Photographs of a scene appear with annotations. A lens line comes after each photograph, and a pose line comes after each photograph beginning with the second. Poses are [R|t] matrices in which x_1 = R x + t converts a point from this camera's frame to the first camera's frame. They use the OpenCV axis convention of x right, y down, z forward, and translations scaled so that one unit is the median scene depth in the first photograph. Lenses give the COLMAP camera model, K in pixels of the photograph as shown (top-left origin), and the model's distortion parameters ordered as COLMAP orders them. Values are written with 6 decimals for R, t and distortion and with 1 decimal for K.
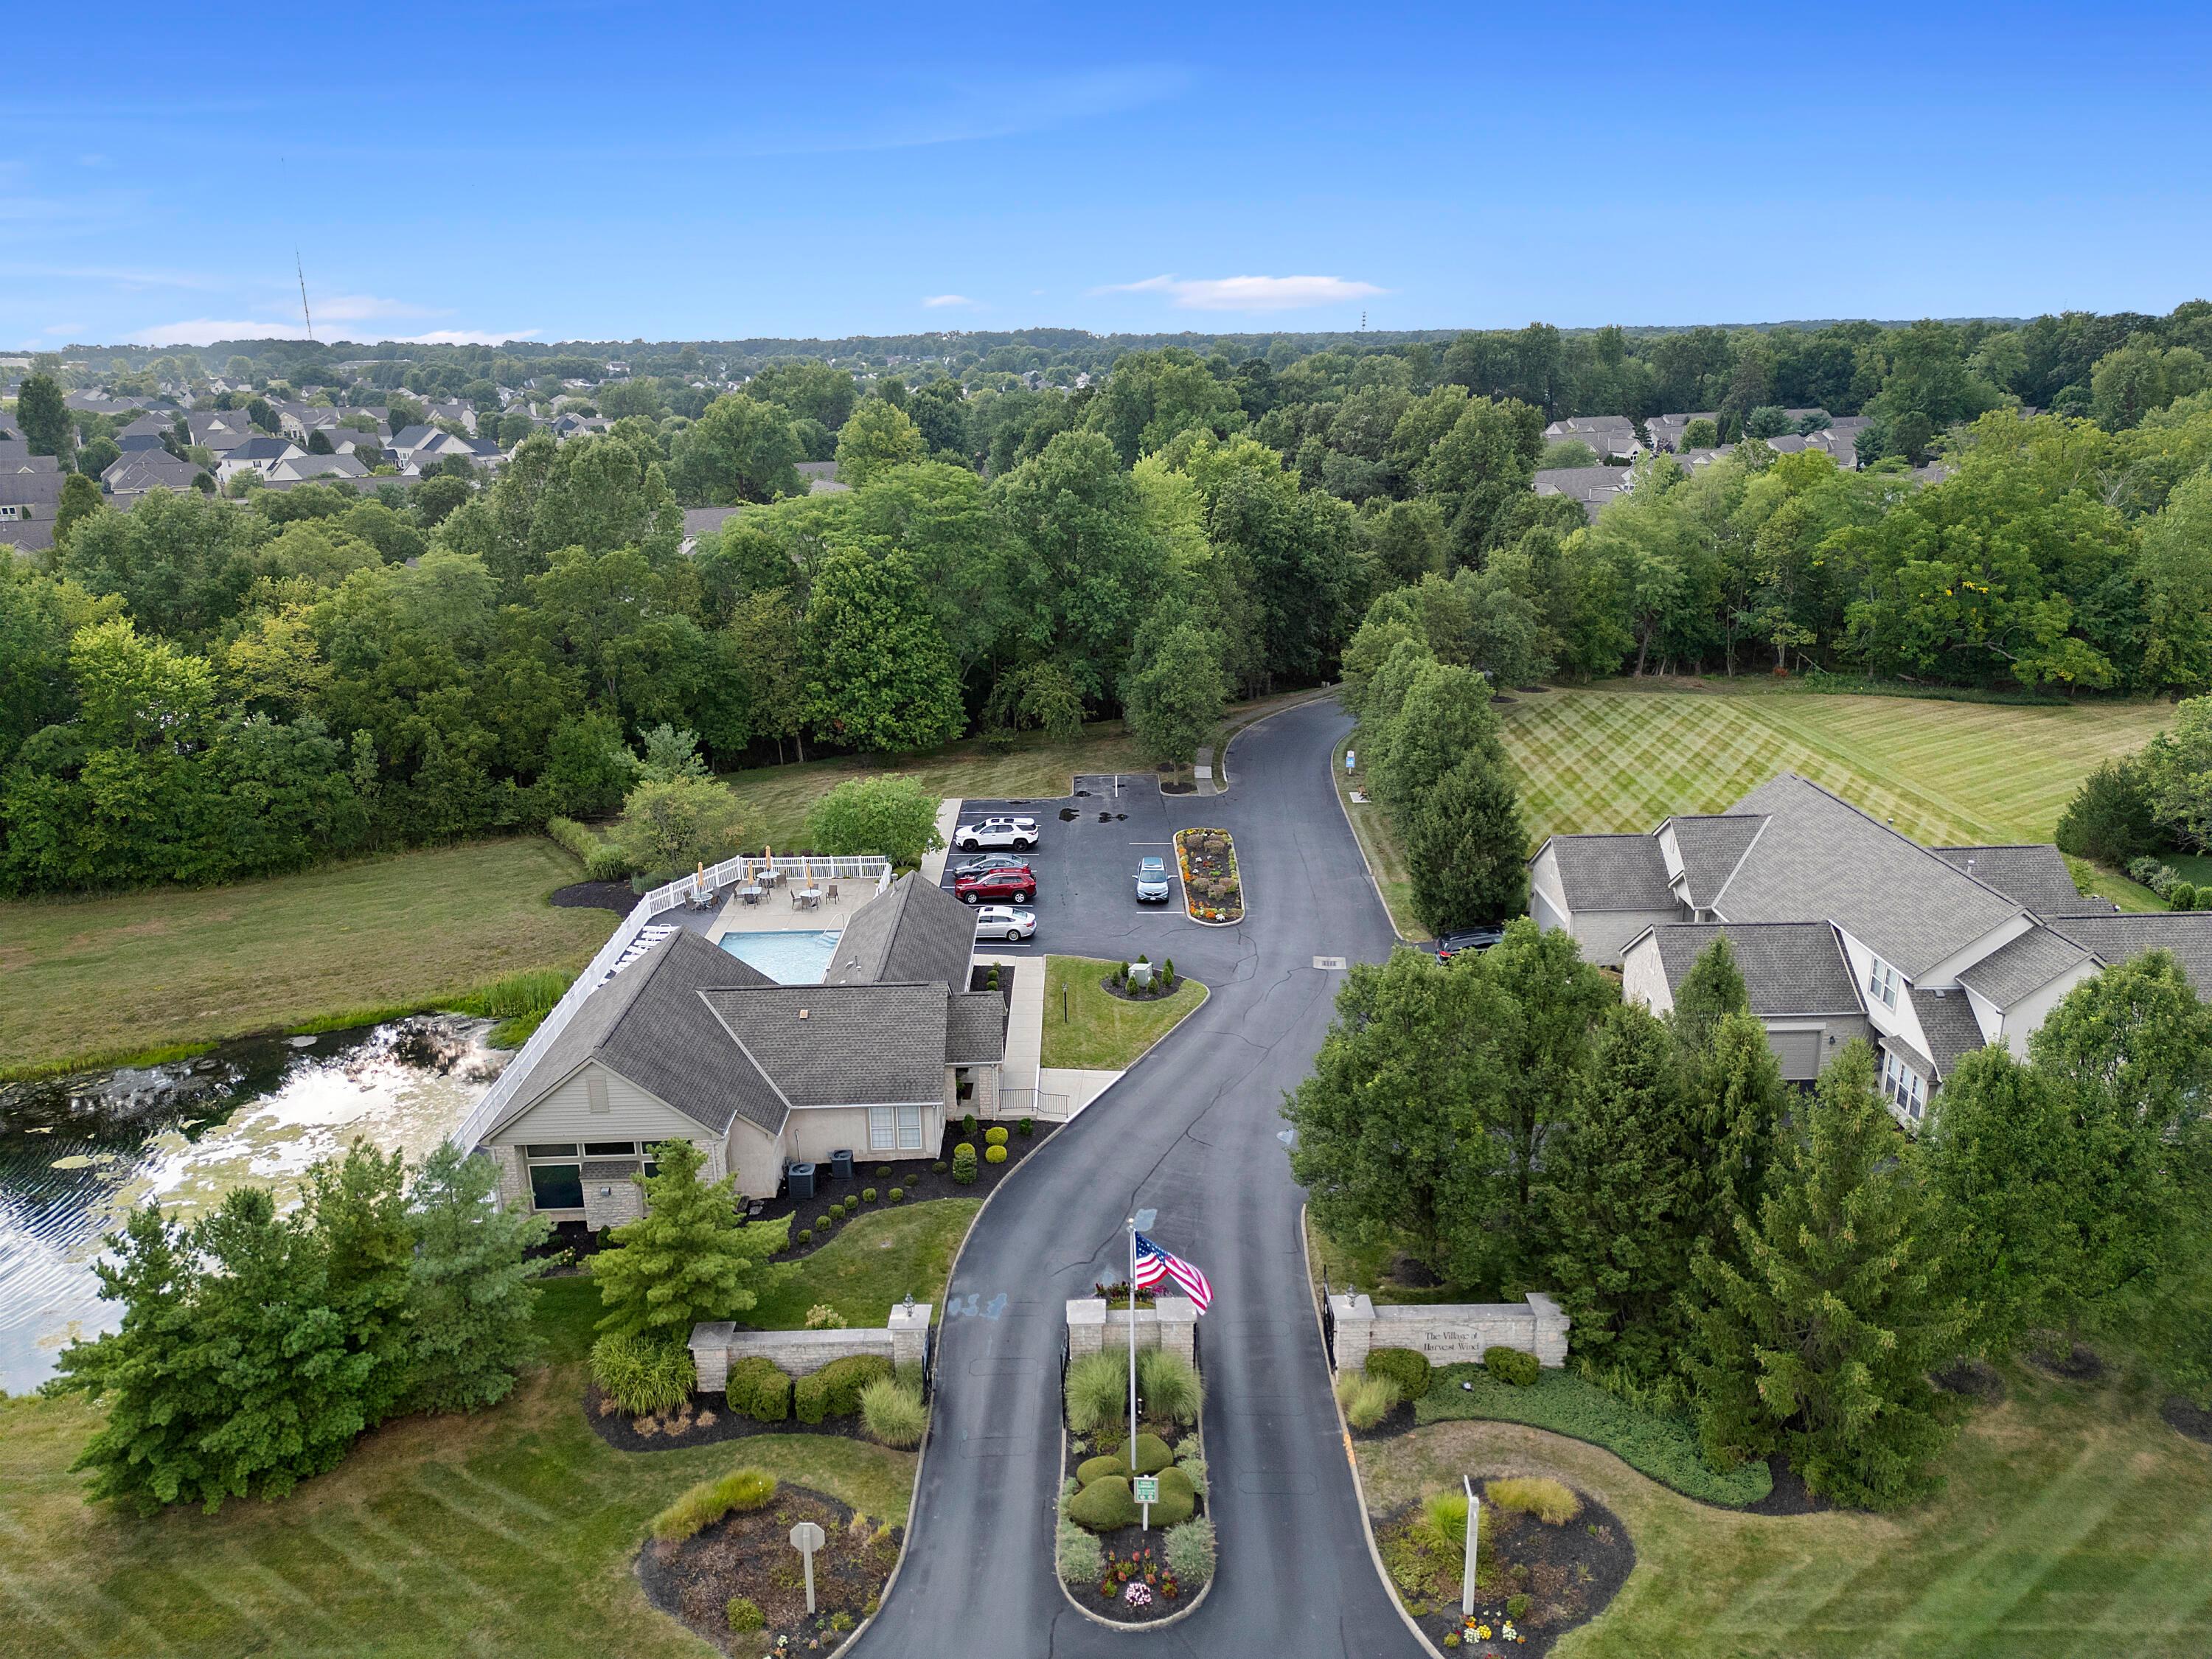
lens RADIAL K [[1573.9, 0, 1108.5], [0, 1573.9, 833.9], [0, 0, 1]] dist [0.000770, -0.001249]
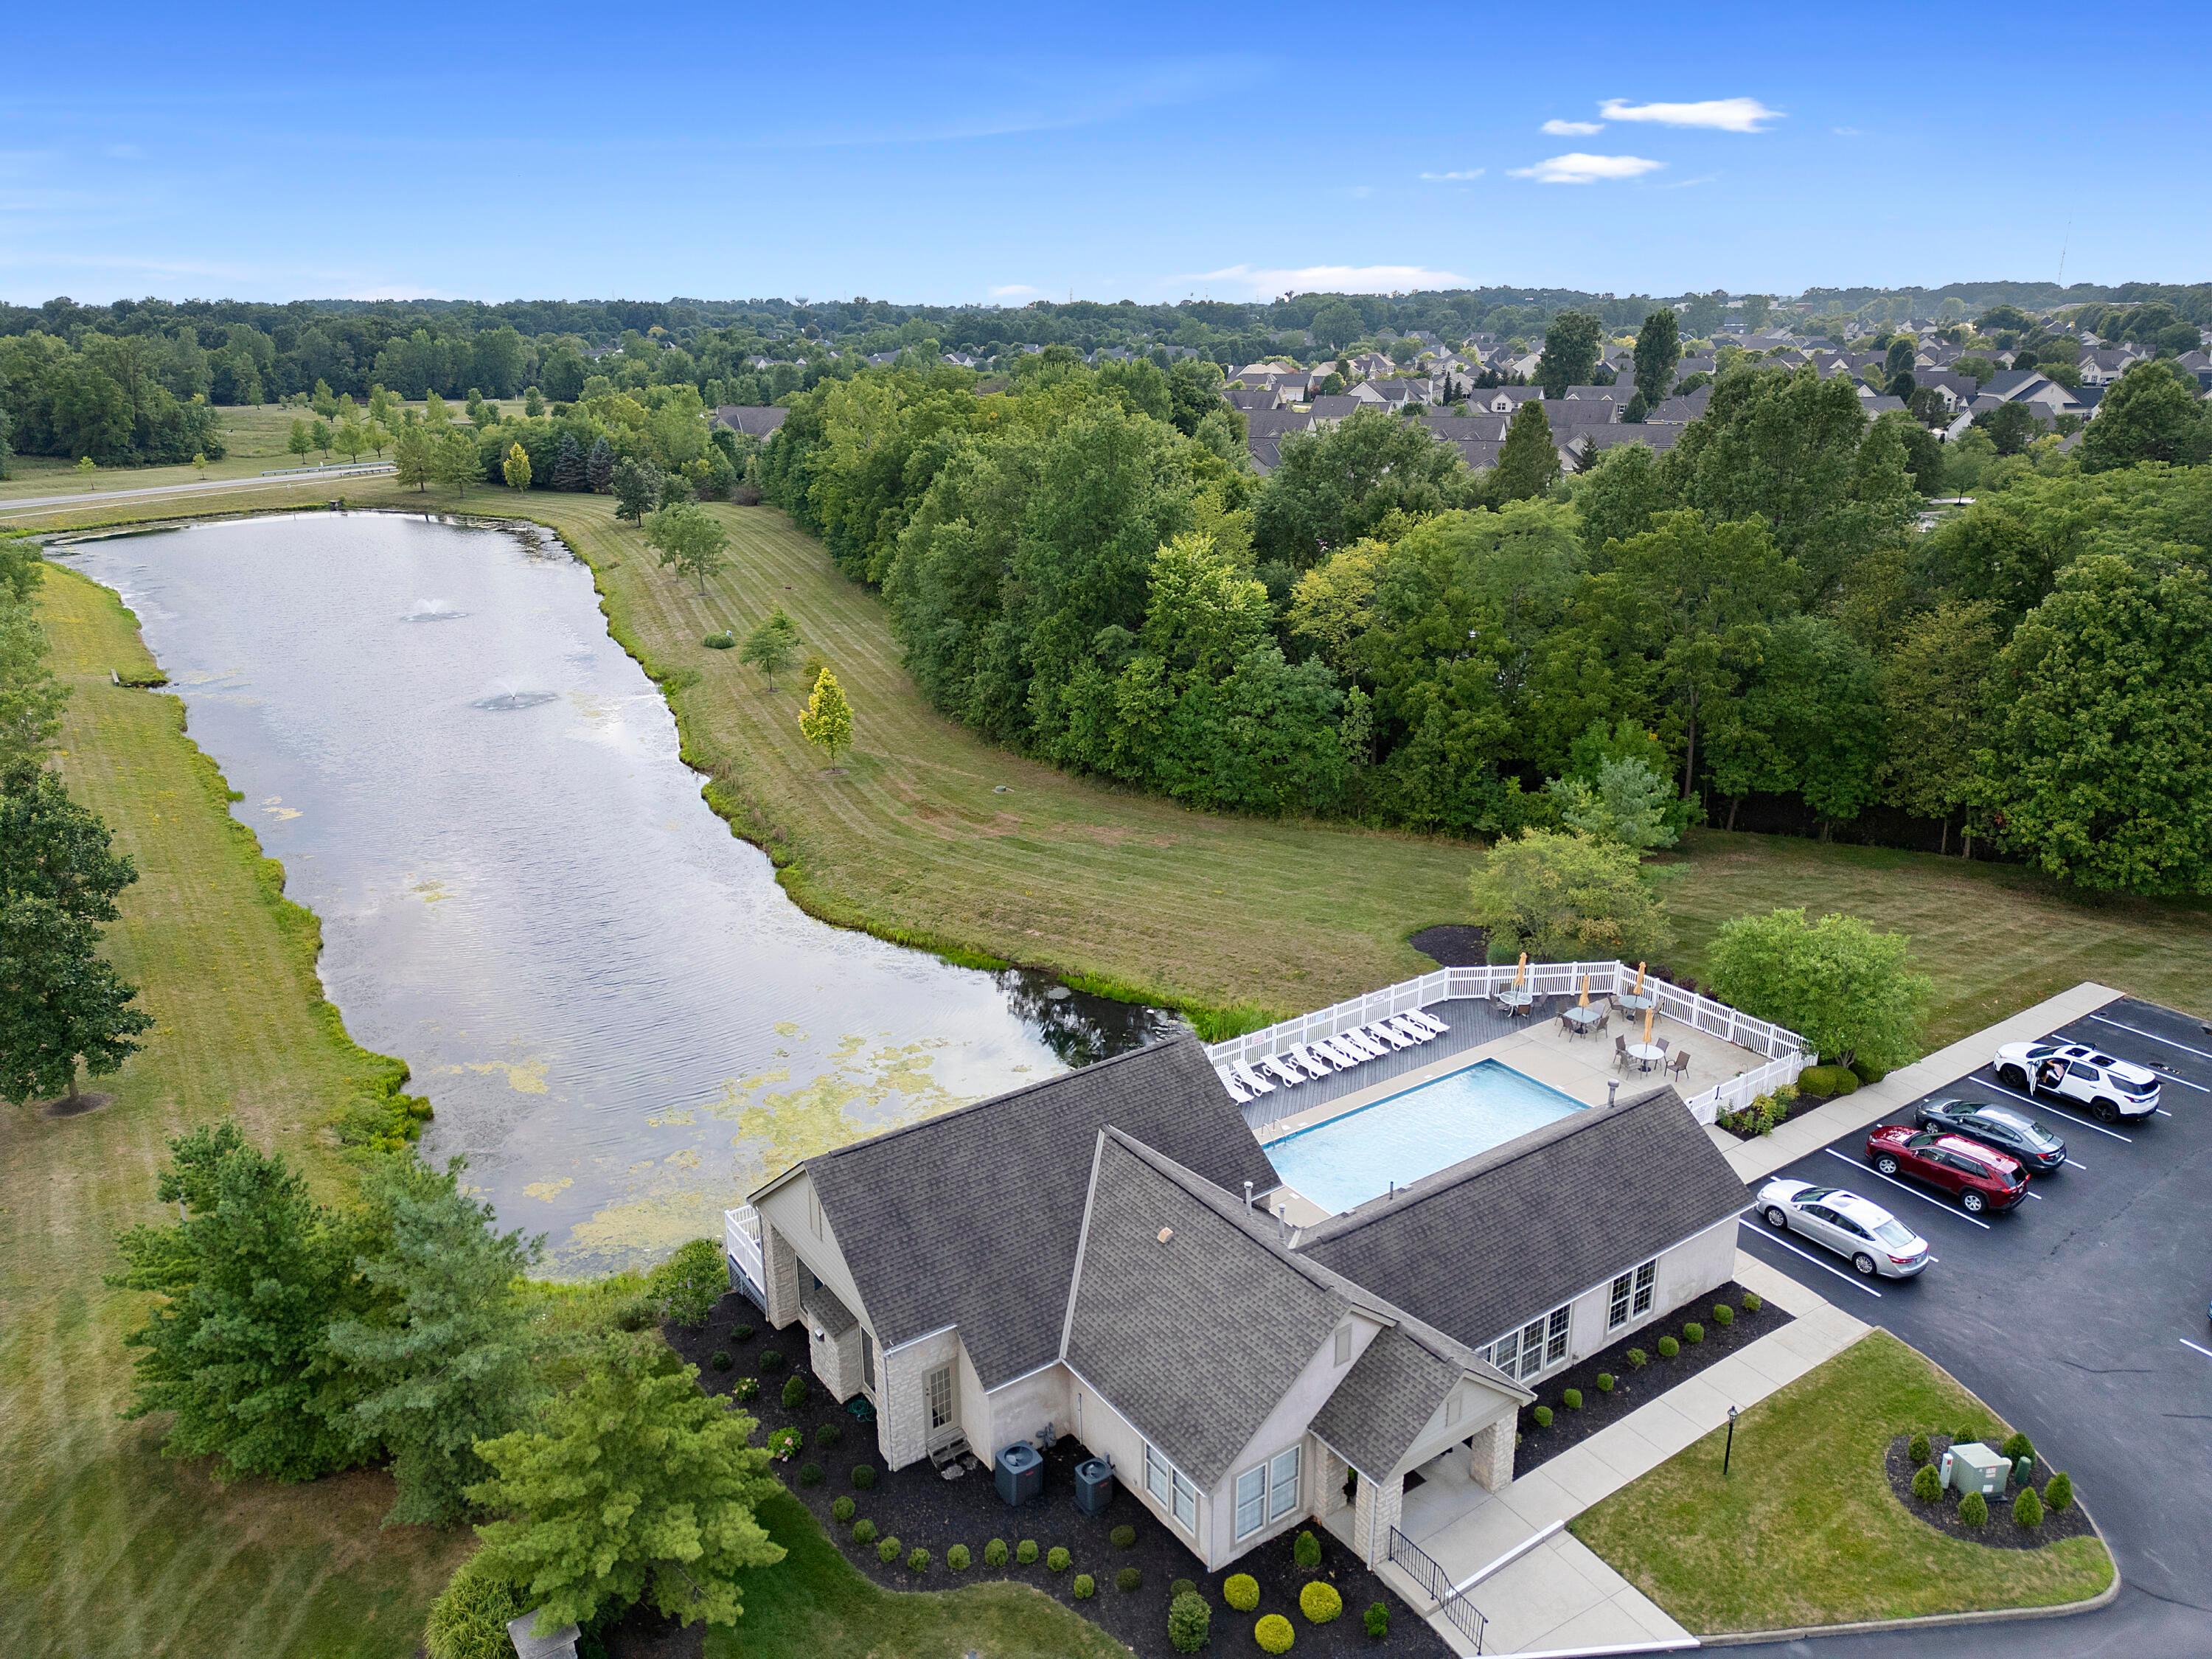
lens RADIAL K [[1529.5, 0, 1104.9], [0, 1529.5, 819.8], [0, 0, 1]] dist [0.026547, -0.007647]
pose [[0.543687, 0.262793, -0.797085, 0.168335], [-0.240377, 0.958687, 0.152112, -0.093967], [0.804129, 0.108899, 0.584394, 0.391934]]
